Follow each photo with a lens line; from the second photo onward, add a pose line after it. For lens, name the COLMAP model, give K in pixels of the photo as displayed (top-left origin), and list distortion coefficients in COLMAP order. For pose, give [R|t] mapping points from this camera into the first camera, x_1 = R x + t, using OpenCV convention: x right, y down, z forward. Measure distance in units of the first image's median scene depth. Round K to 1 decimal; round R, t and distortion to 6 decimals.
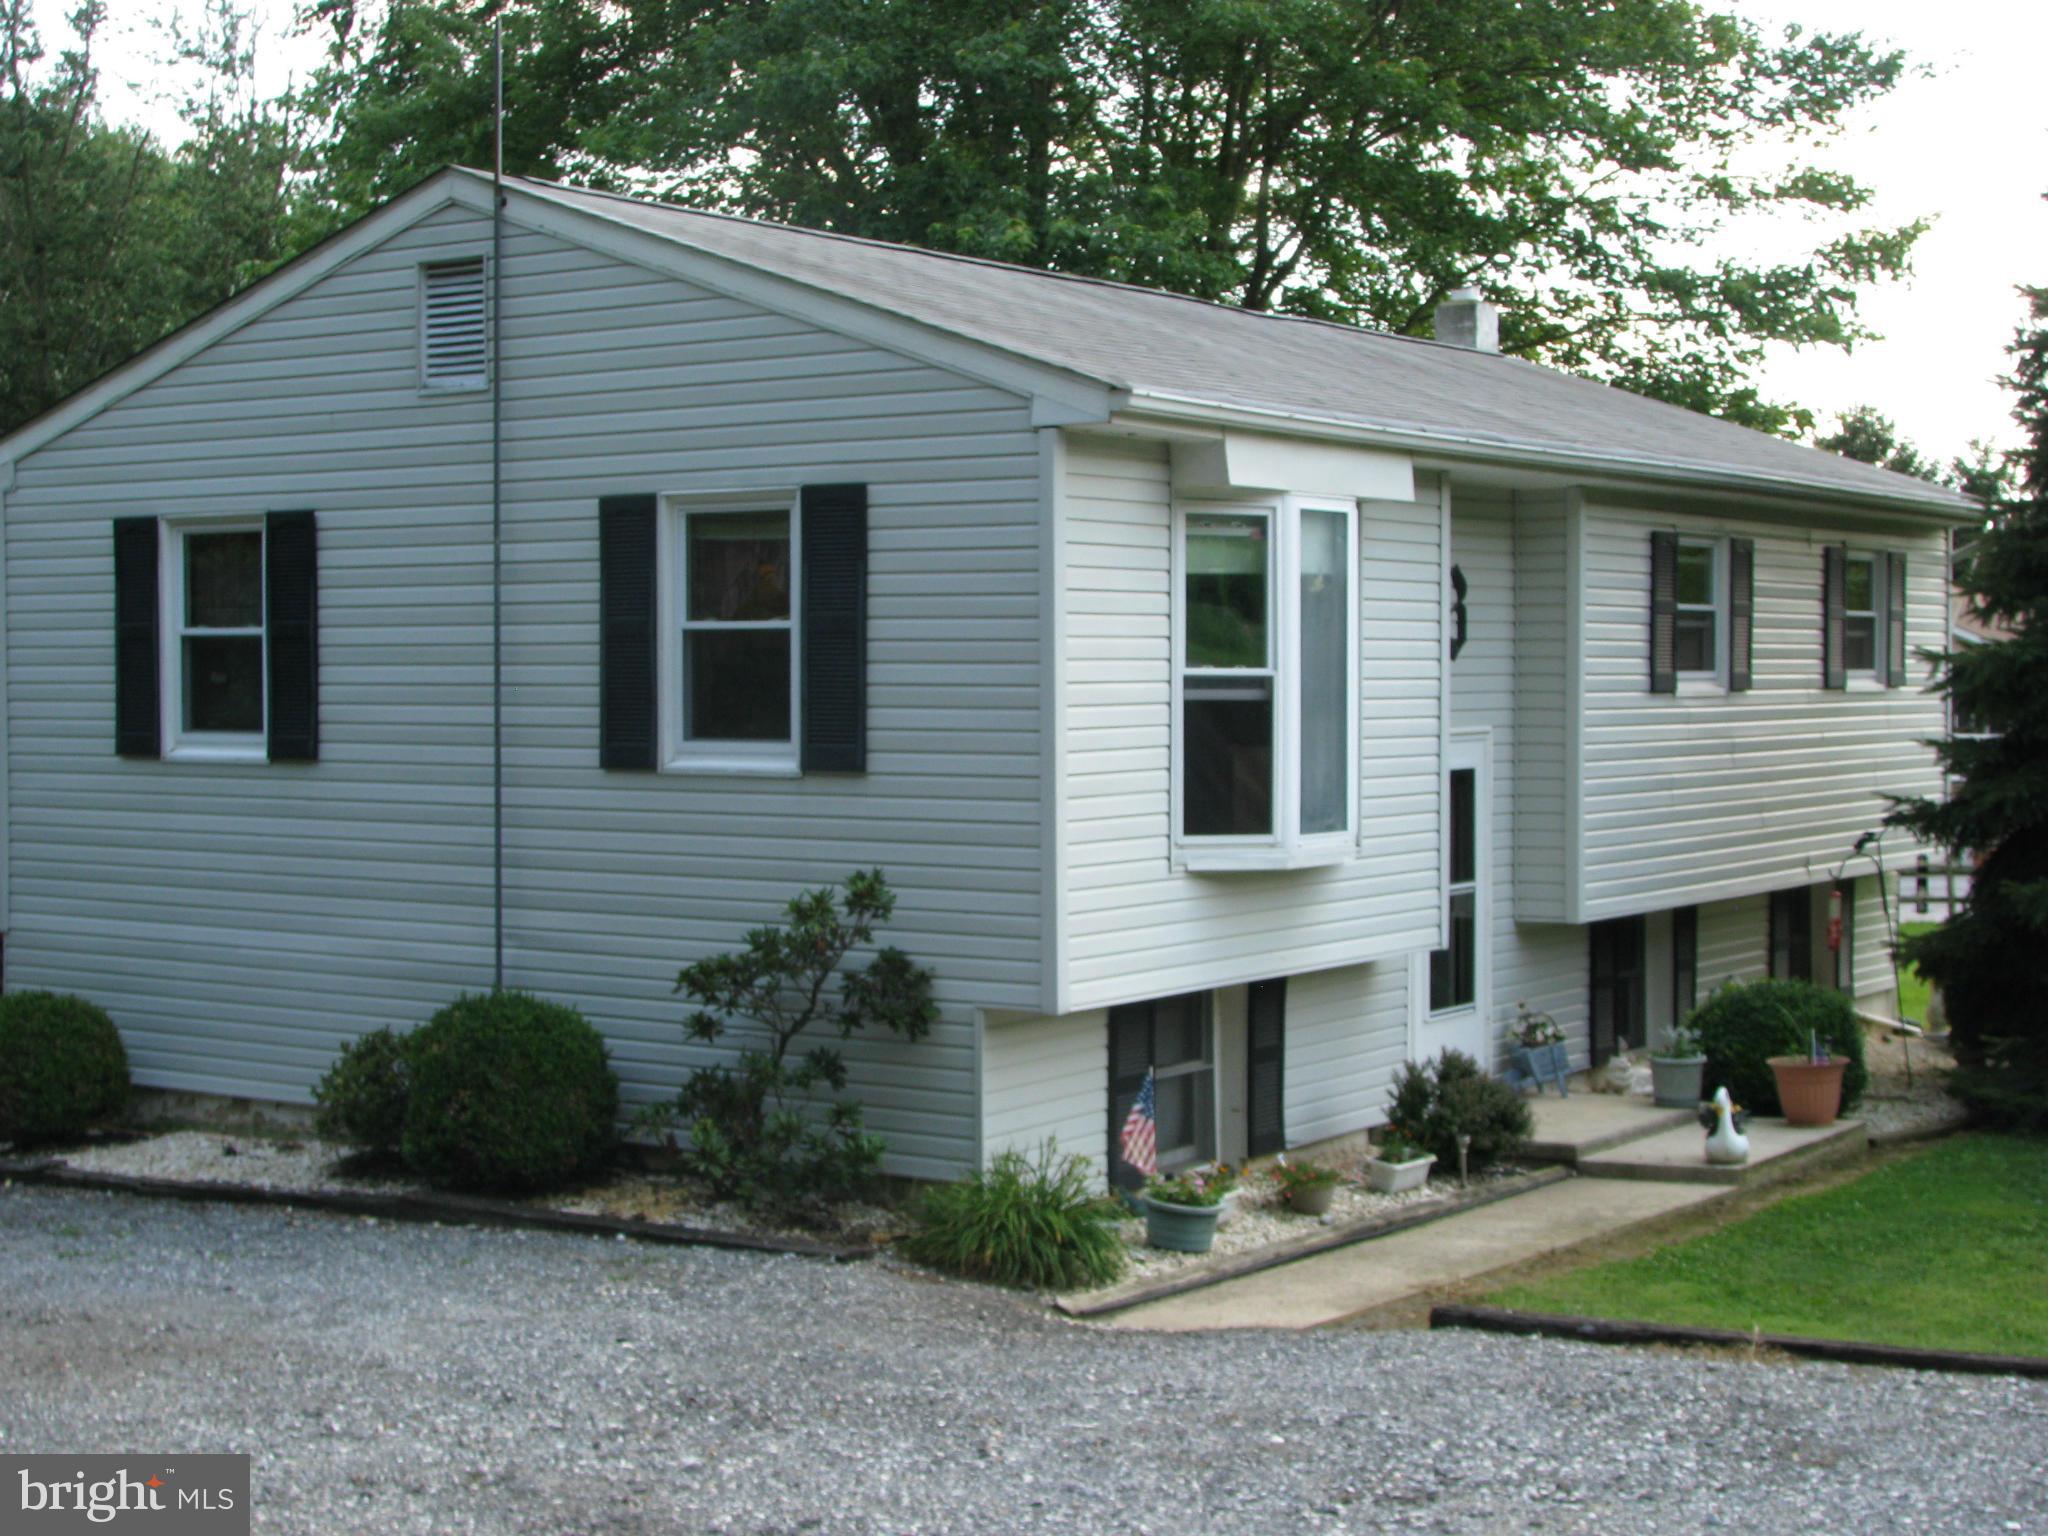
lens RADIAL K [[3050.0, 0, 1034.7], [0, 3050.0, 755.4], [0, 0, 1]] dist [0.019384, 0.000000]
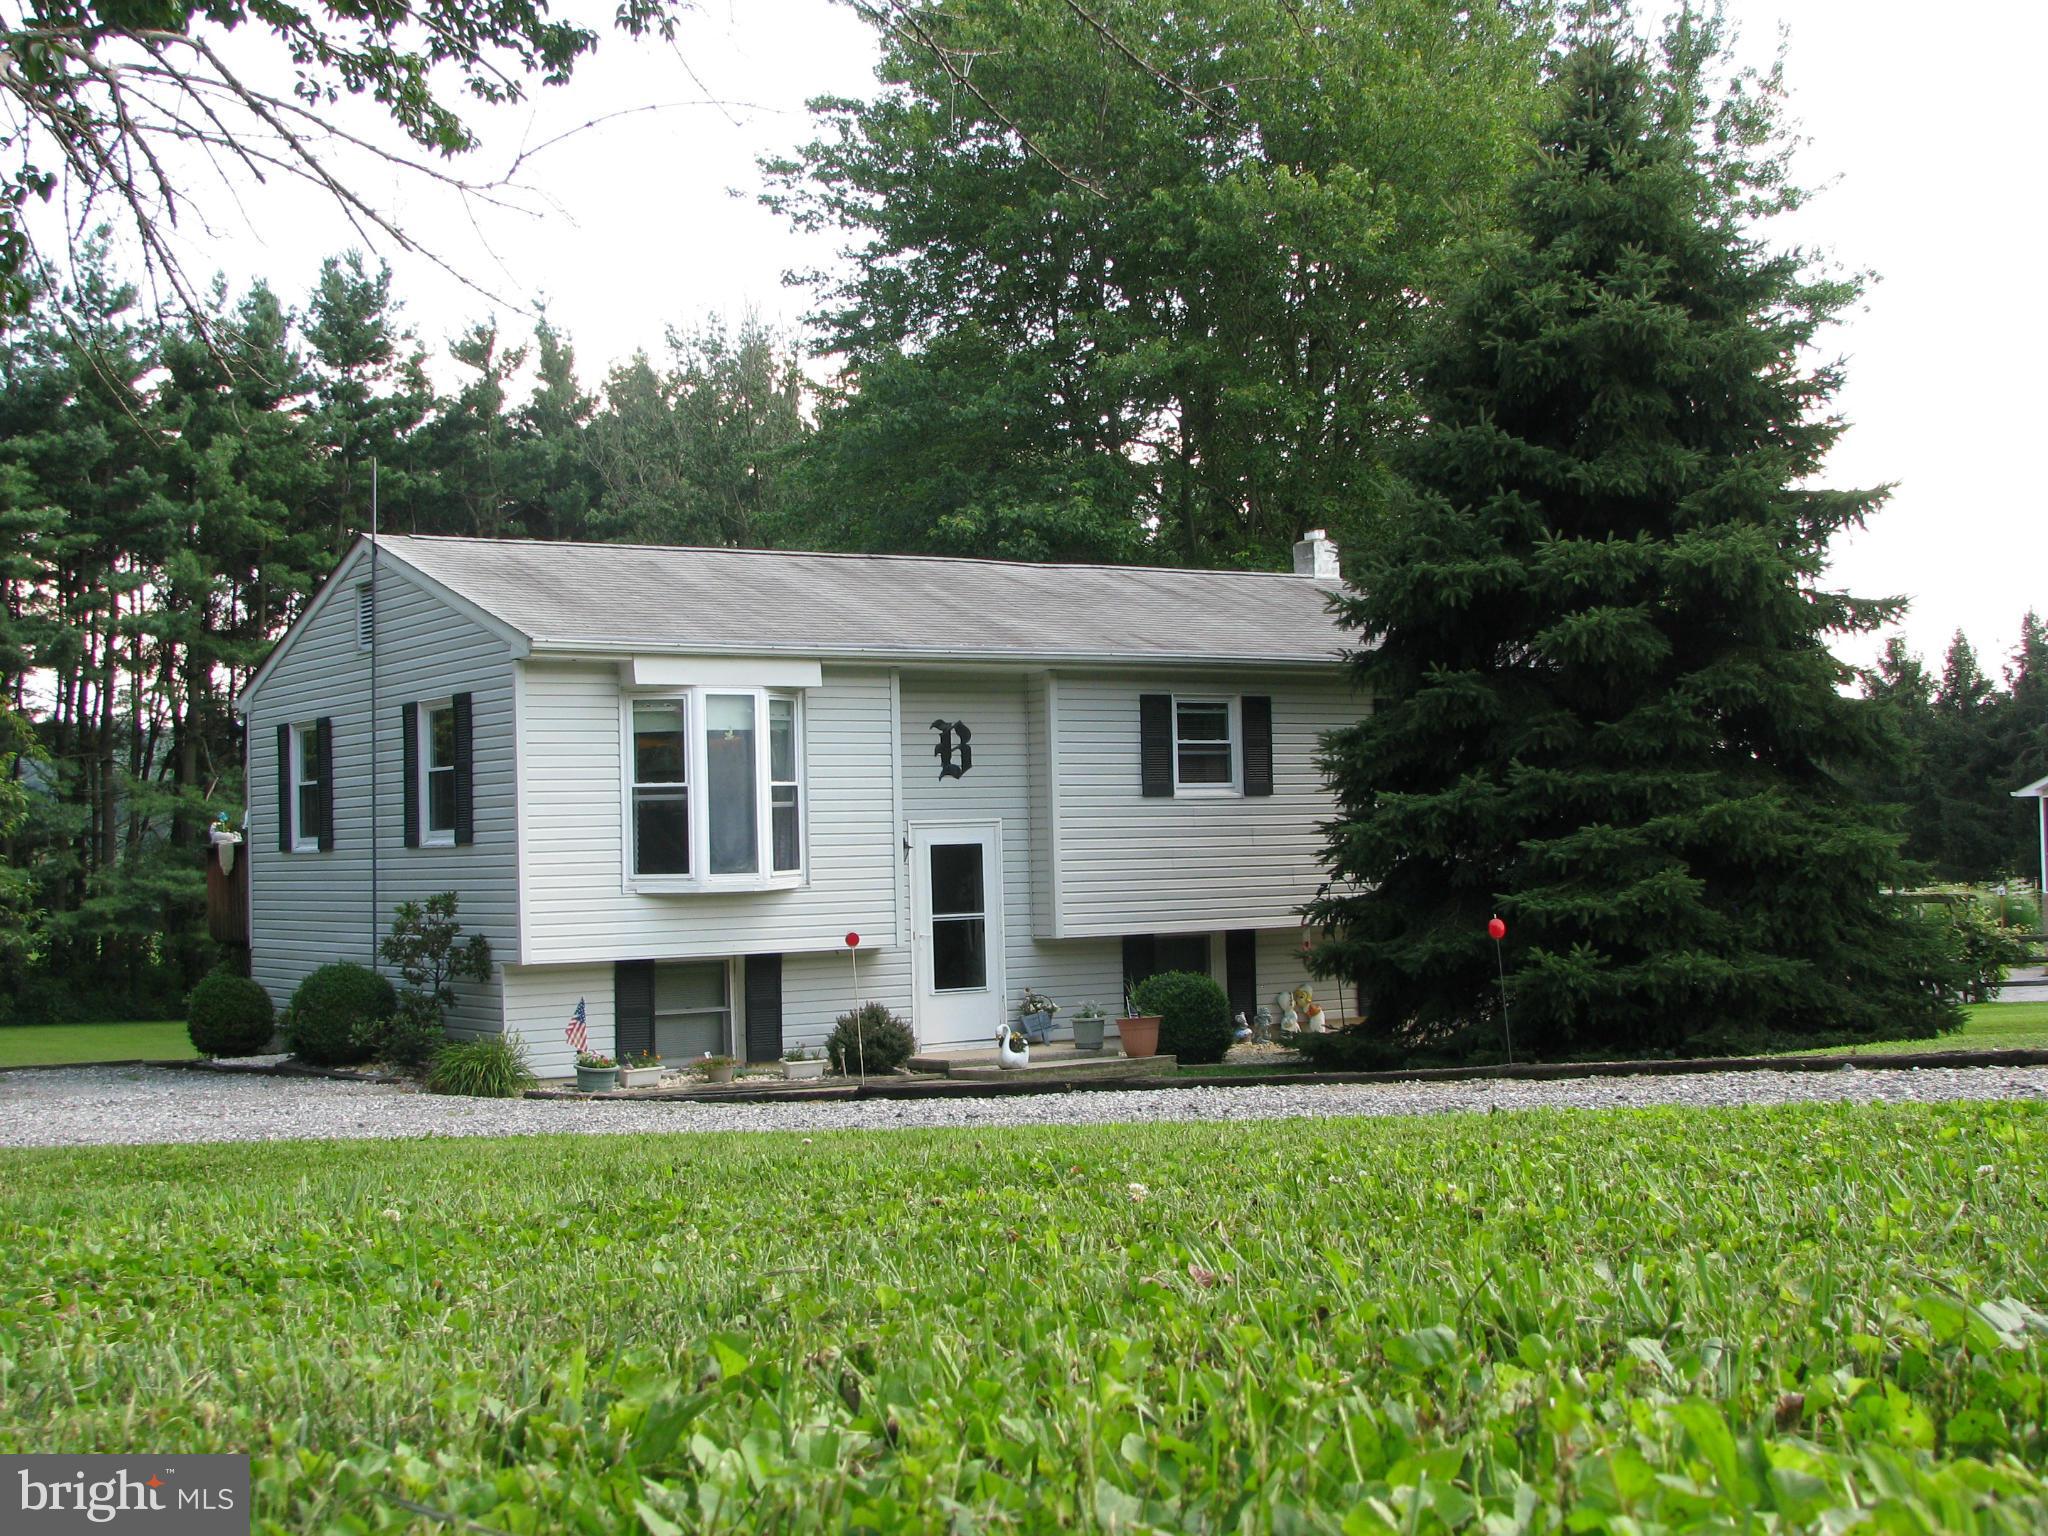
lens RADIAL K [[2651.8, 0, 1013.8], [0, 2651.8, 773.2], [0, 0, 1]] dist [-0.059993, 0.000000]
pose [[0.928854, -0.032766, -0.368994, 0.813486], [0.012715, 0.998314, -0.056641, 0.056043], [0.370227, 0.047919, 0.927704, -0.382645]]
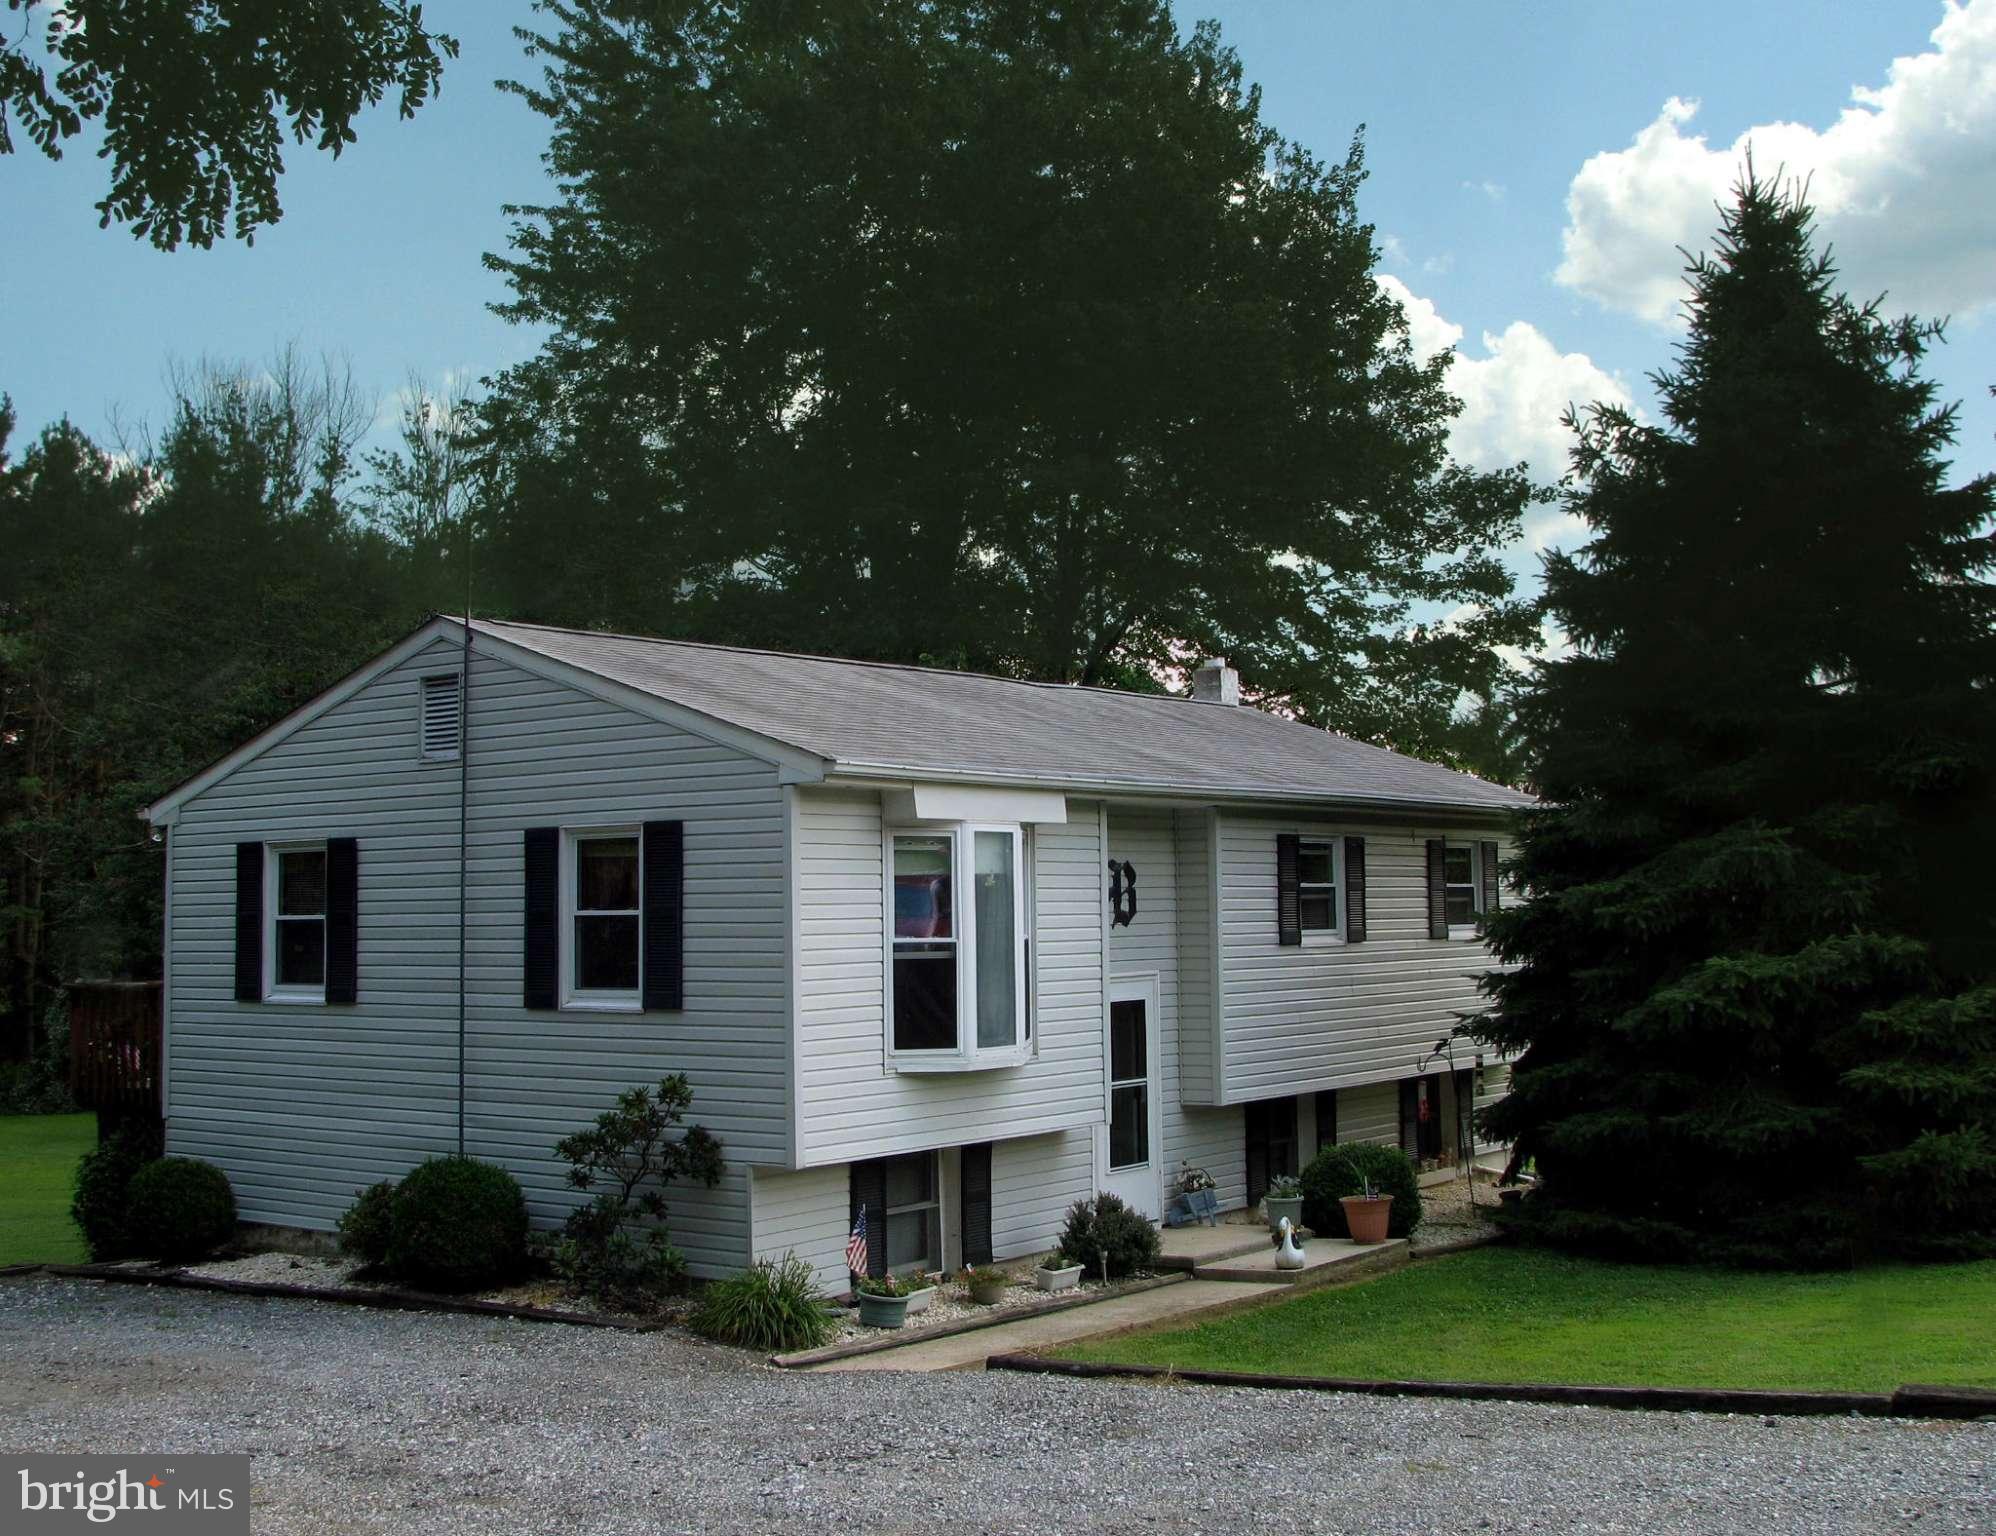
lens RADIAL K [[2344.2, 0, 972.8], [0, 2344.2, 704.2], [0, 0, 1]] dist [-0.060000, 0.000000]
pose [[0.998736, -0.017342, -0.047187, 0.138173], [0.011690, 0.993001, -0.117528, -0.006491], [0.048895, 0.116828, 0.991948, -0.160331]]
